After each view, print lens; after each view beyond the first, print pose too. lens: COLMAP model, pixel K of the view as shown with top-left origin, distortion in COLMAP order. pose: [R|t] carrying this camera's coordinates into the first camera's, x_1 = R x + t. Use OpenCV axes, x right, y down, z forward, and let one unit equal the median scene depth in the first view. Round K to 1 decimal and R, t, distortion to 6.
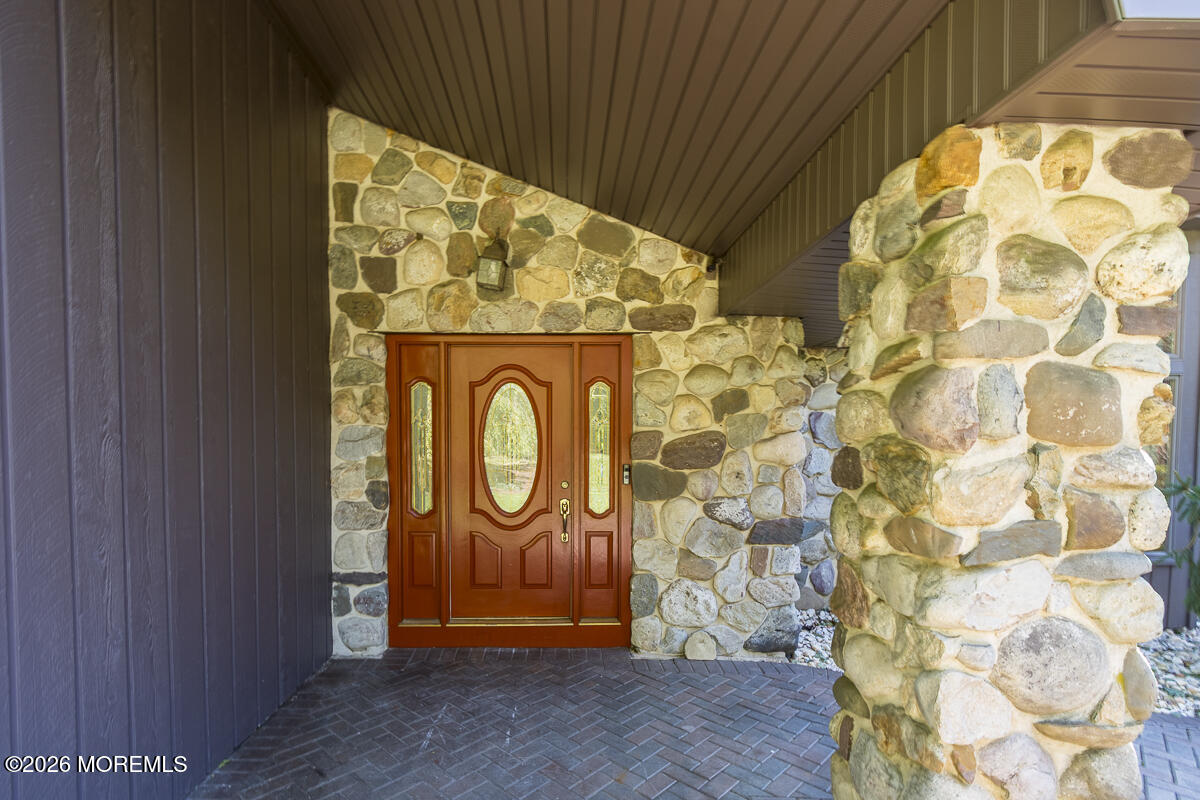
lens RADIAL K [[581.2, 0, 596.4], [0, 581.2, 466.6], [0, 0, 1]] dist [0.000014, -0.000534]
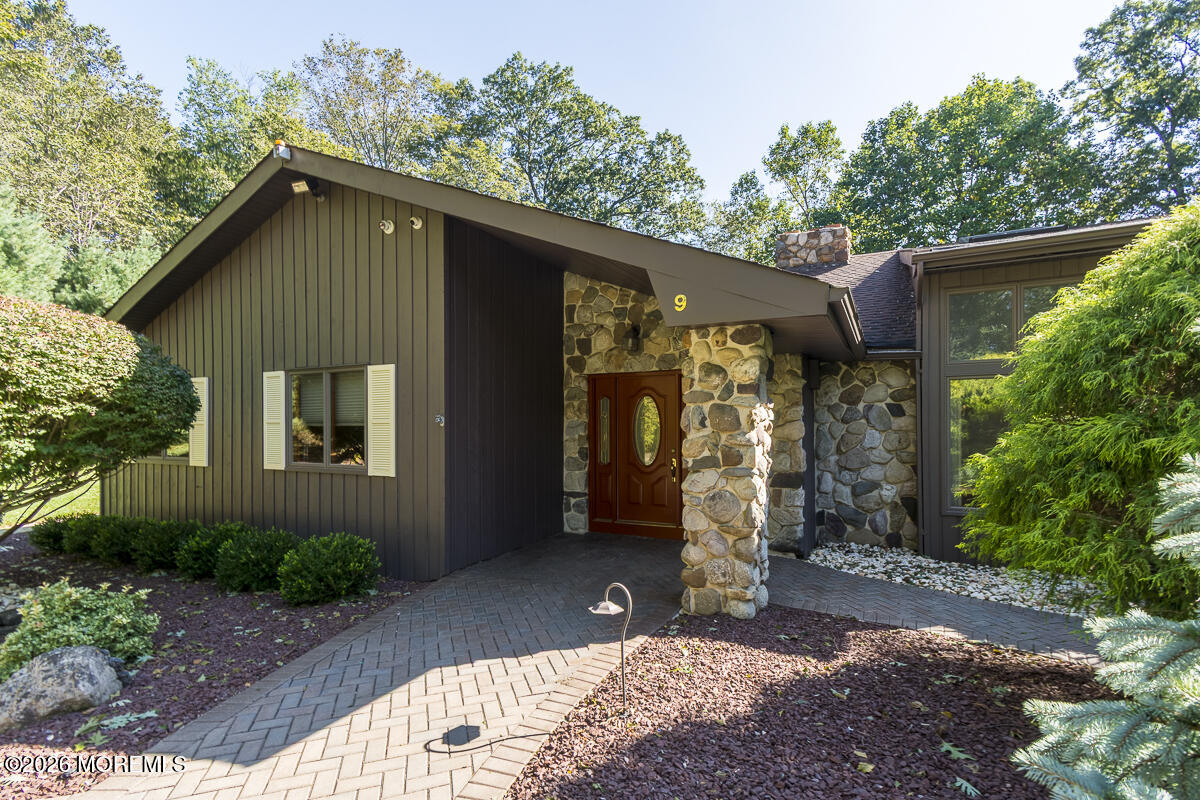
lens RADIAL K [[518.3, 0, 599.9], [0, 518.3, 429.6], [0, 0, 1]] dist [-0.000504, -0.000096]
pose [[0.882551, -0.003024, -0.470207, 0.540501], [-0.010821, 0.999584, -0.026739, 0.011728], [0.470092, 0.028687, 0.882151, -0.588112]]
